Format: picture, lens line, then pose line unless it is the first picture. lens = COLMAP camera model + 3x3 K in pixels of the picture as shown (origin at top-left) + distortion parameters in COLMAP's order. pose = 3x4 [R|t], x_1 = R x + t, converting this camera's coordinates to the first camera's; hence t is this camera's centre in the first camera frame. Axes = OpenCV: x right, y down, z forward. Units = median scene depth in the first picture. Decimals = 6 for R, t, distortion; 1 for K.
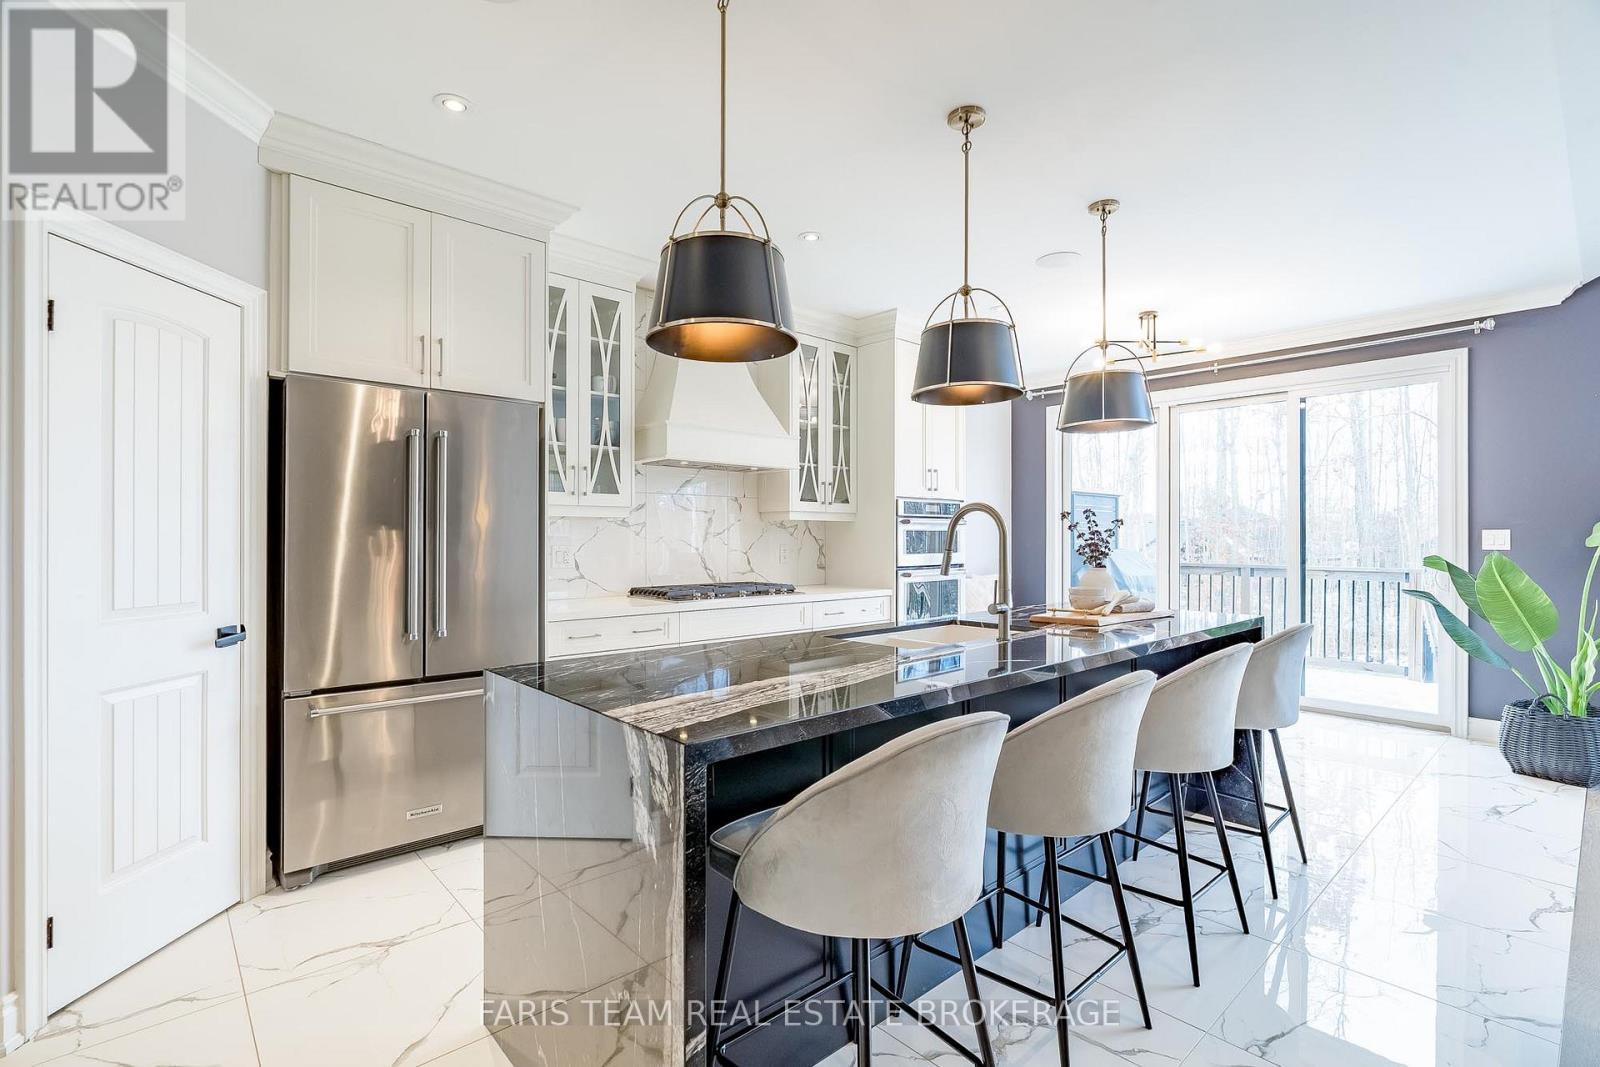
lens RADIAL K [[735.8, 0, 798.5], [0, 735.8, 542.7], [0, 0, 1]] dist [0.001683, 0.000451]
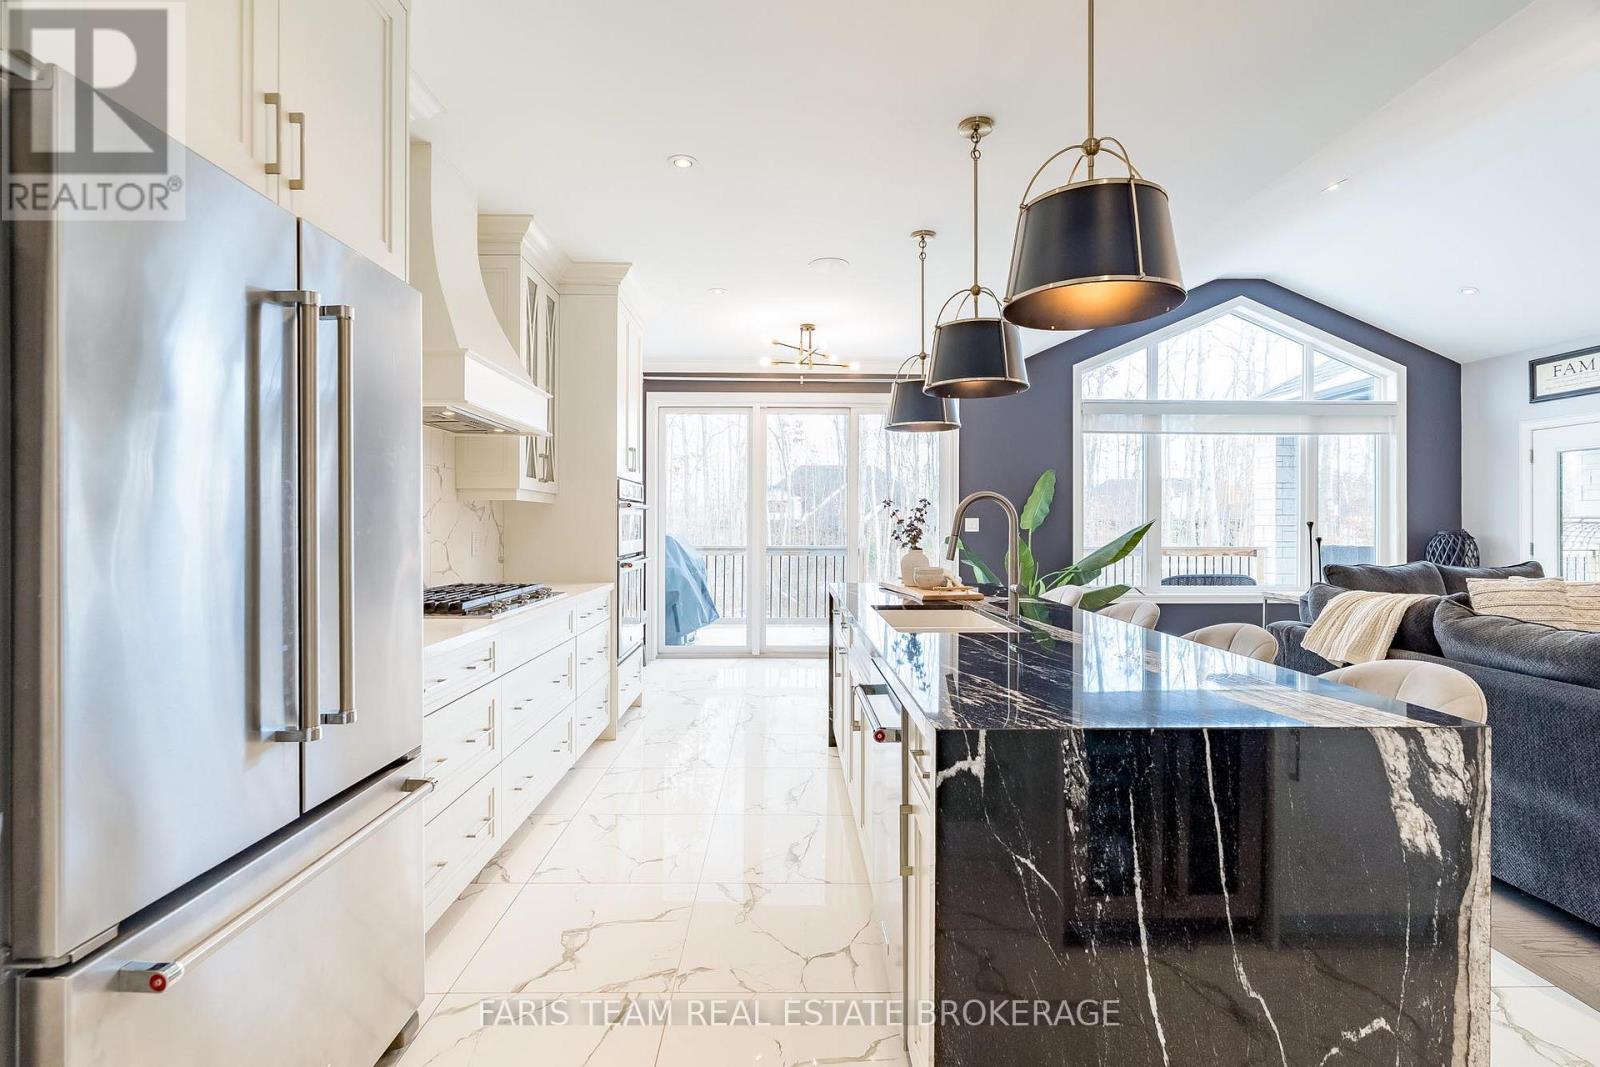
lens RADIAL K [[739.7, 0, 799.1], [0, 739.7, 526.3], [0, 0, 1]] dist [0.000117, 0.000664]
pose [[0.652501, -0.002031, 0.757785, -0.491398], [0.002927, 0.999996, 0.000159, -0.002949], [-0.757782, 0.002114, 0.652504, 0.330095]]
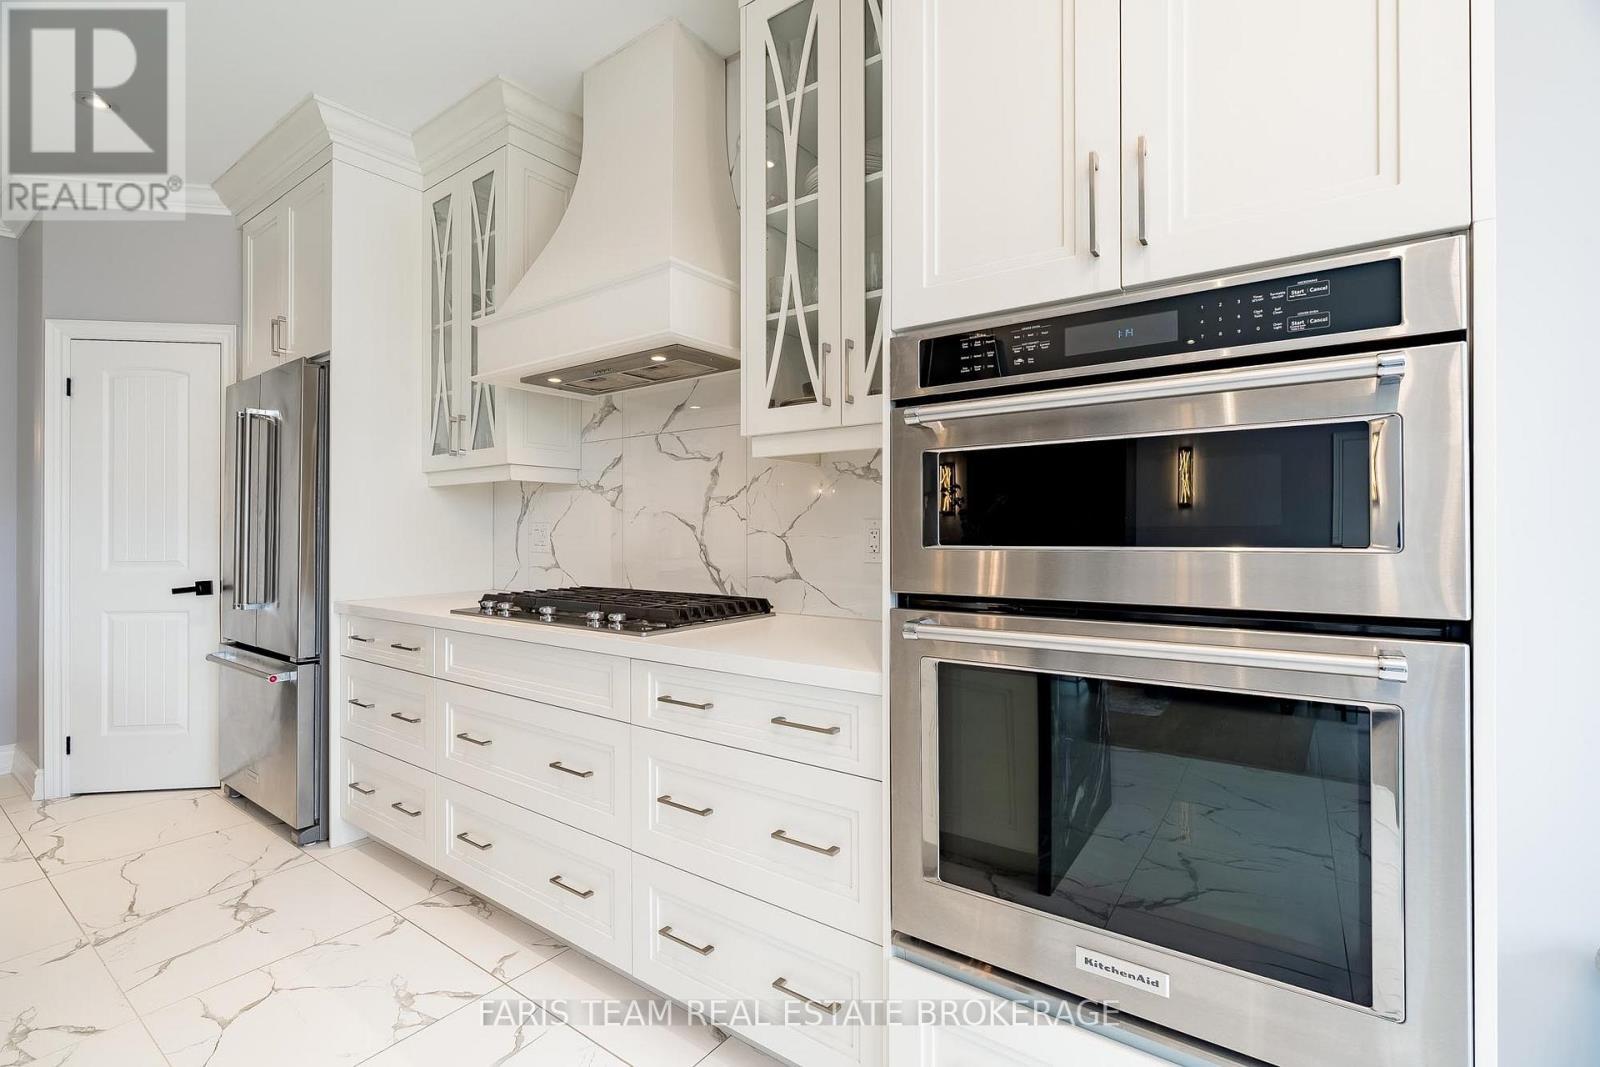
lens RADIAL K [[698.8, 0, 800.0], [0, 698.8, 533.5], [0, 0, 1]] dist [-0.018396, 0.000334]
pose [[0.225563, 0.002087, -0.974226, 0.458692], [-0.001609, 0.999997, 0.001770, 0.013591], [0.974227, 0.001169, 0.225565, 1.138546]]
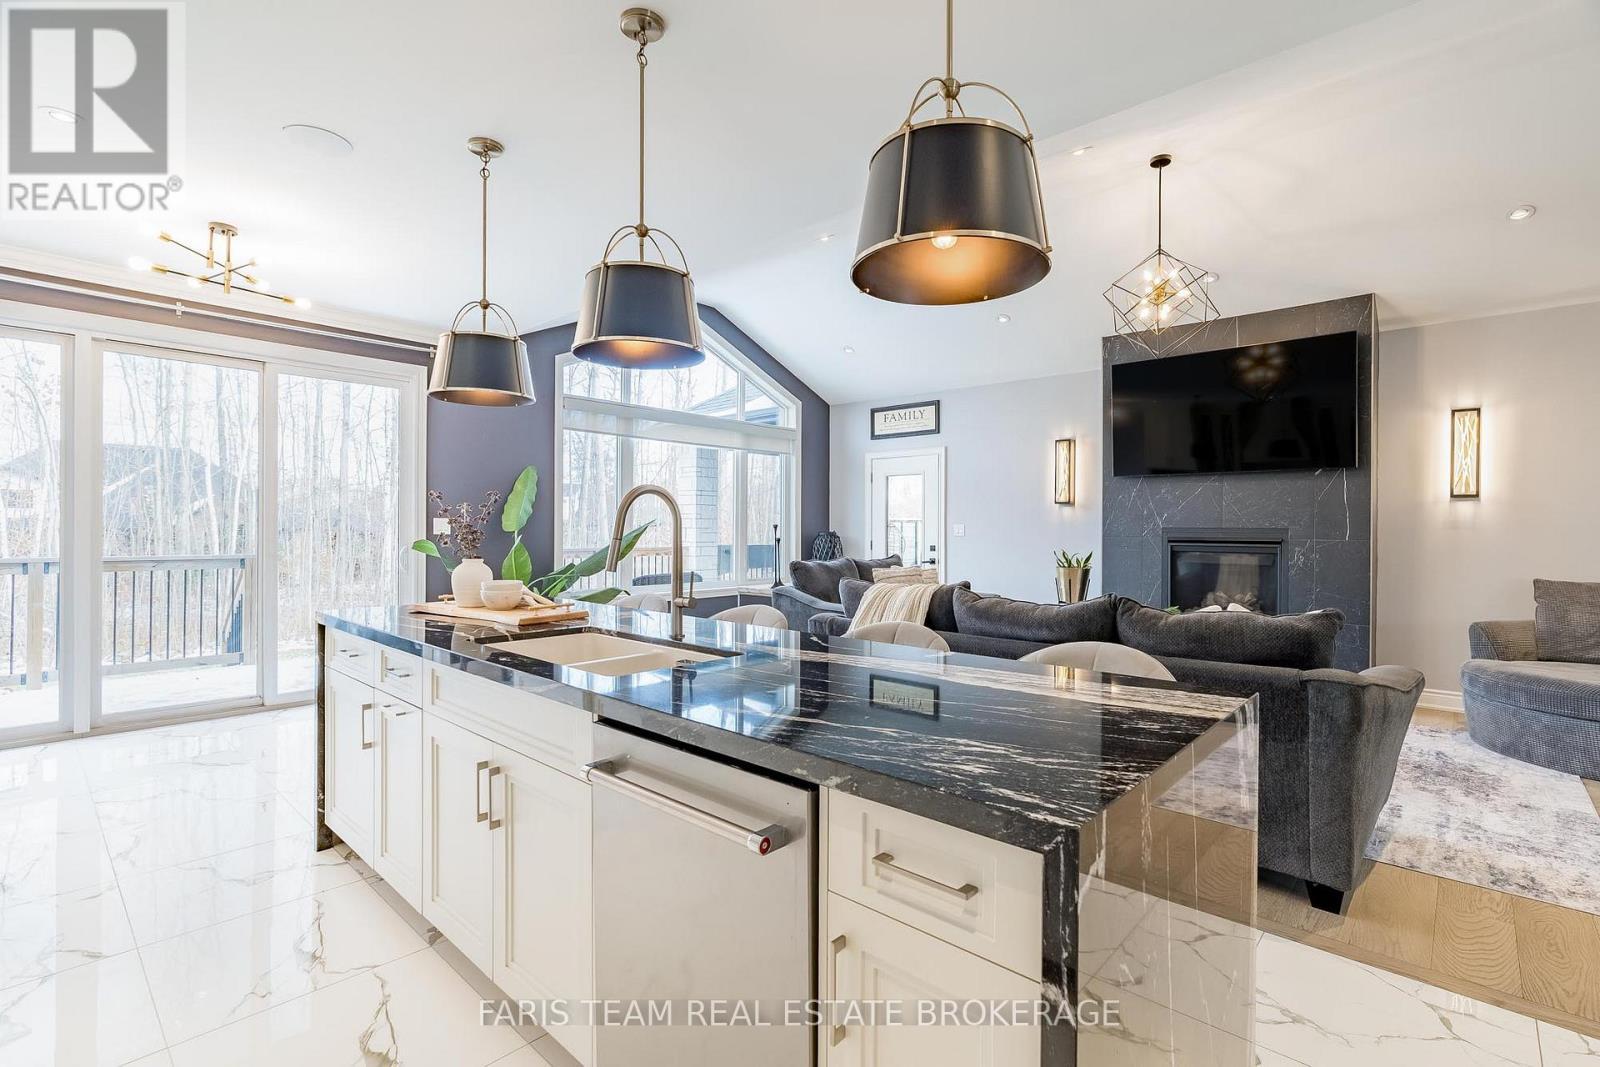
lens RADIAL K [[739.7, 0, 799.1], [0, 739.7, 526.3], [0, 0, 1]] dist [0.000117, 0.000664]
pose [[-0.086612, 0.001996, 0.996240, -0.416892], [-0.000702, 0.999998, -0.002064, -0.001437], [-0.996242, -0.000878, -0.086611, 0.584920]]
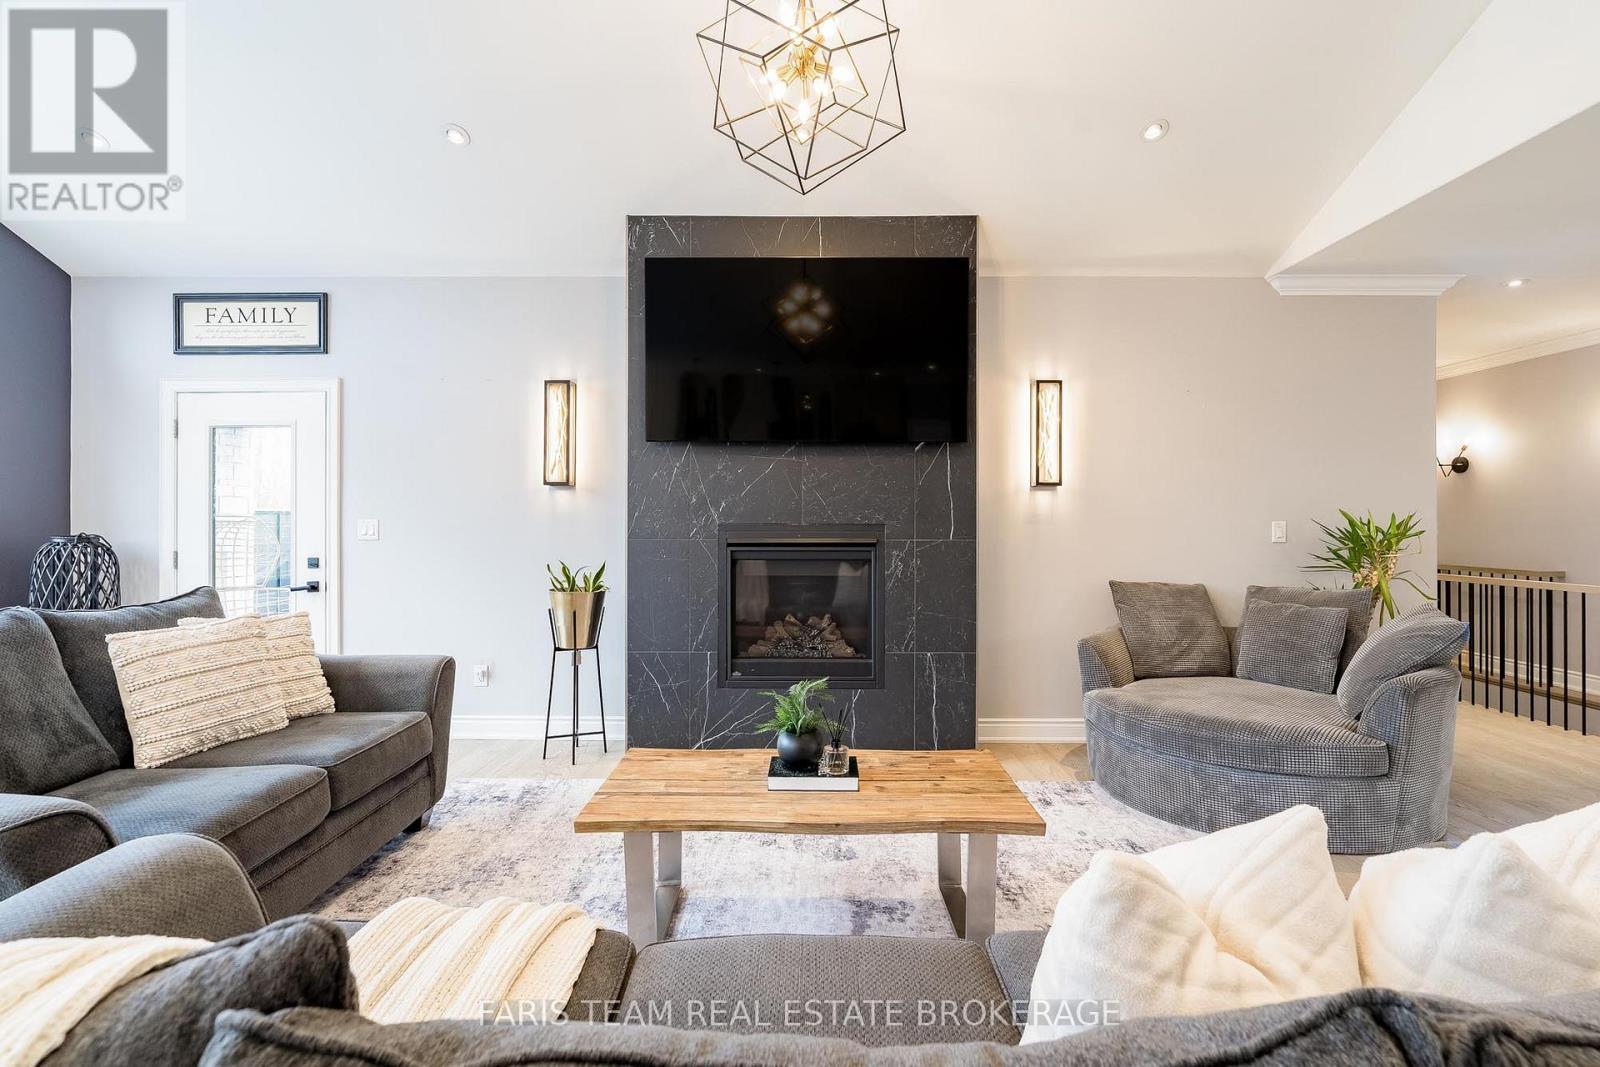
lens RADIAL K [[732.9, 0, 786.0], [0, 732.9, 514.9], [0, 0, 1]] dist [-0.003209, 0.000804]
pose [[-0.728160, 0.005452, 0.685385, 0.329996], [0.003622, 0.999985, -0.004106, -0.010517], [-0.685397, -0.000508, -0.728169, 0.349722]]
